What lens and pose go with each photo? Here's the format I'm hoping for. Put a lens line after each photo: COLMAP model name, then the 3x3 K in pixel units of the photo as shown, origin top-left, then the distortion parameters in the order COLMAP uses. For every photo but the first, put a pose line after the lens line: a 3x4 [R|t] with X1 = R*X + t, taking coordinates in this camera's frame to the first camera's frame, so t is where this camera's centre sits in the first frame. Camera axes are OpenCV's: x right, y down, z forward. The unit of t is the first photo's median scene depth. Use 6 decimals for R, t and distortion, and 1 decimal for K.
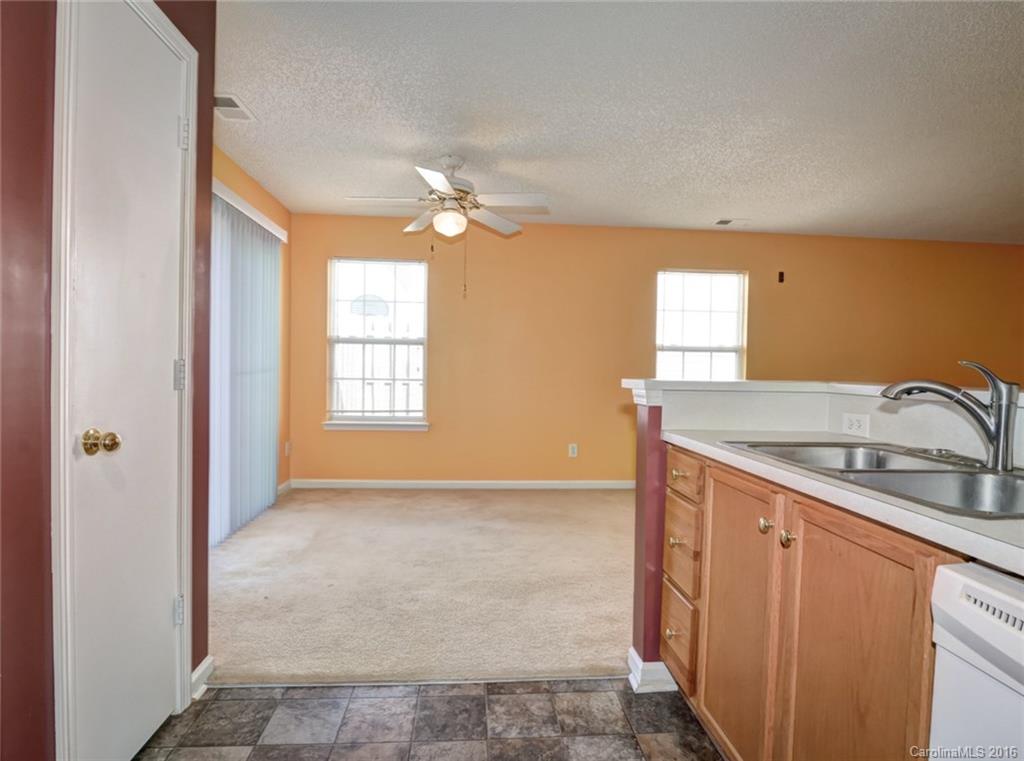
lens RADIAL K [[547.2, 0, 523.1], [0, 547.2, 381.6], [0, 0, 1]] dist [-0.021396, 0.000277]
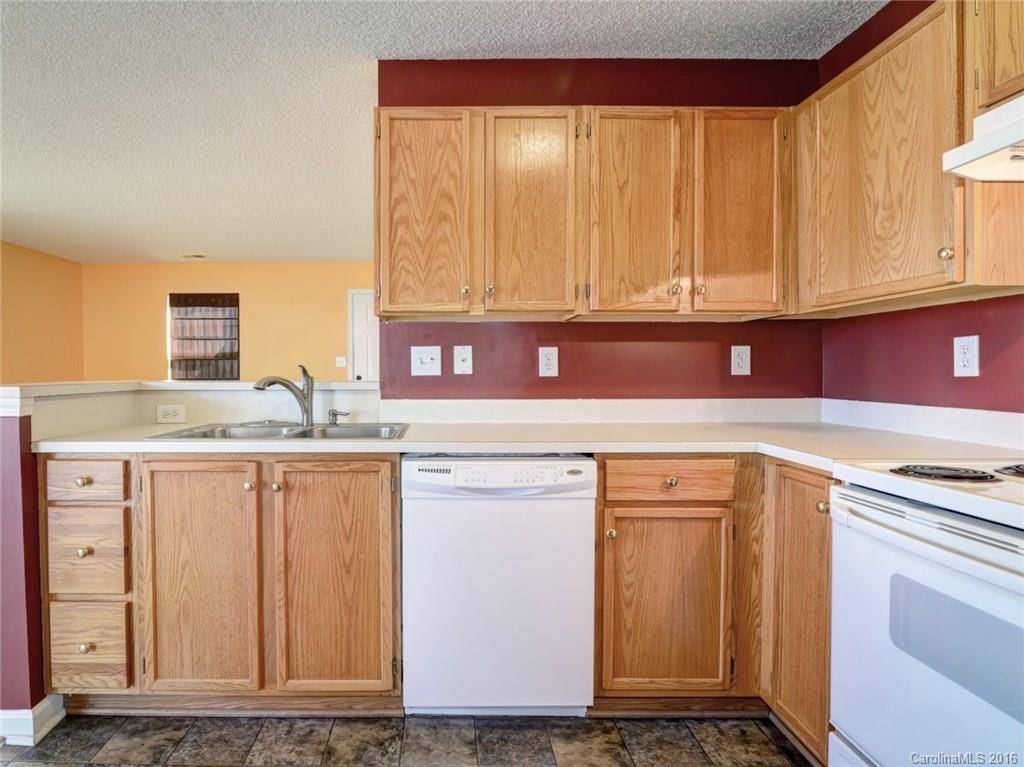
lens RADIAL K [[547.2, 0, 465.1], [0, 547.2, 387.6], [0, 0, 1]] dist [-0.021396, 0.000277]
pose [[0.079785, -0.050825, 0.995516, -0.463275], [0.029822, 0.998374, 0.048581, -0.018014], [-0.996366, 0.025812, 0.081171, 0.186773]]
